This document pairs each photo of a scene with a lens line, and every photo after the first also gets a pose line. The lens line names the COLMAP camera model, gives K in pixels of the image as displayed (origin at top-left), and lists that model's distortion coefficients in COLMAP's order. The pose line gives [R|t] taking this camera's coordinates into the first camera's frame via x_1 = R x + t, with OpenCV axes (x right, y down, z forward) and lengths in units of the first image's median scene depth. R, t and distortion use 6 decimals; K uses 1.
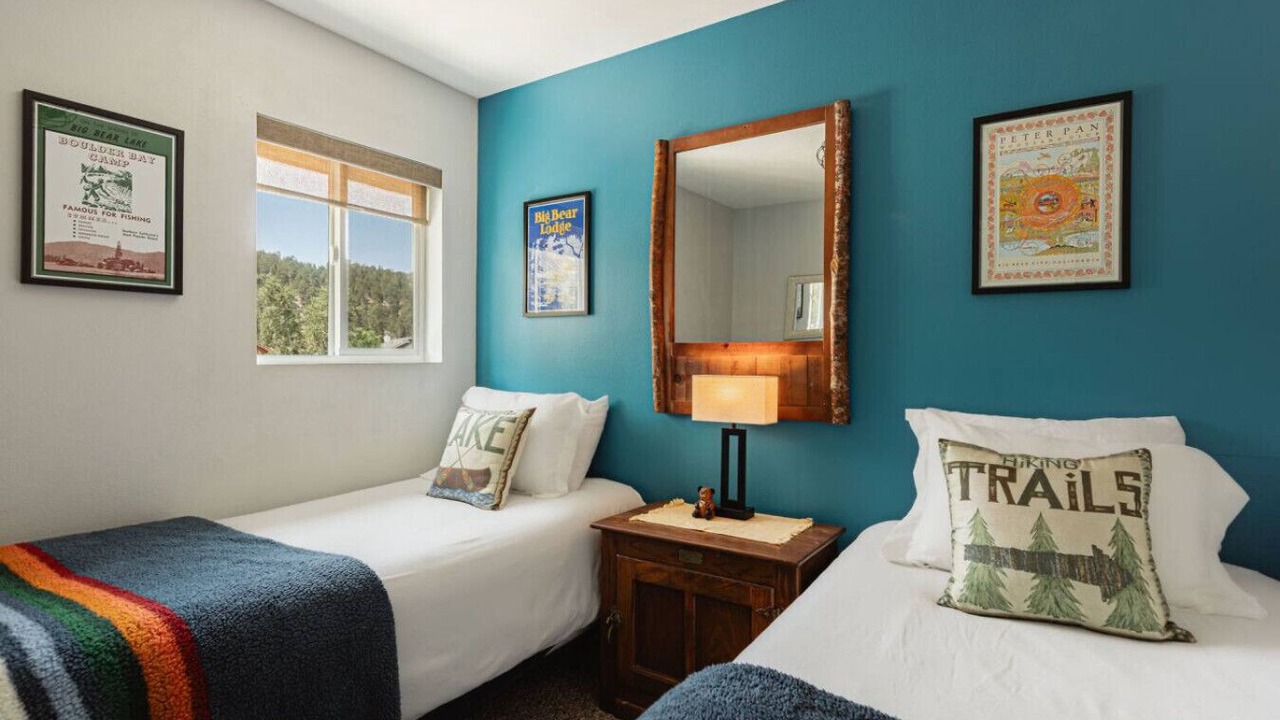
lens RADIAL K [[583.1, 0, 647.5], [0, 583.1, 359.4], [0, 0, 1]] dist [0.000099, -0.000874]
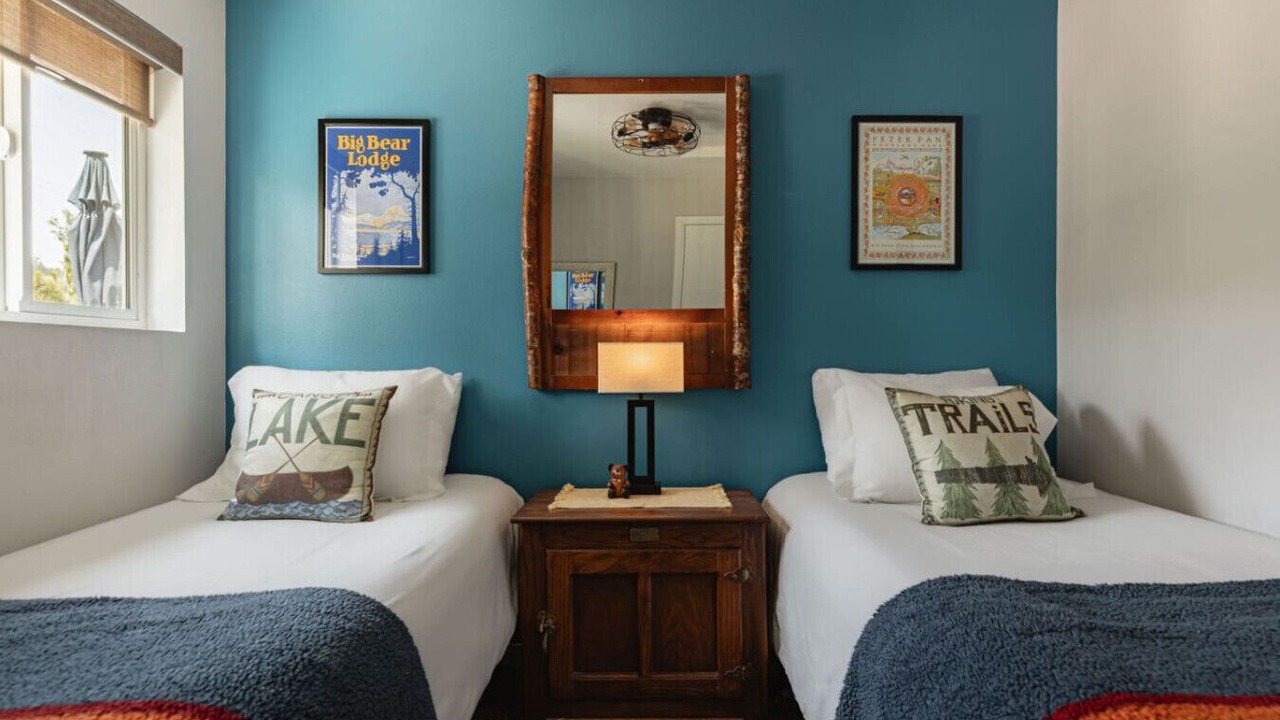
lens RADIAL K [[630.9, 0, 652.4], [0, 630.9, 359.7], [0, 0, 1]] dist [0.000747, 0.000213]
pose [[0.856580, -0.005631, 0.515984, -0.379119], [0.005108, 0.999984, 0.002434, 0.054831], [-0.515989, 0.000551, 0.856595, 0.129363]]
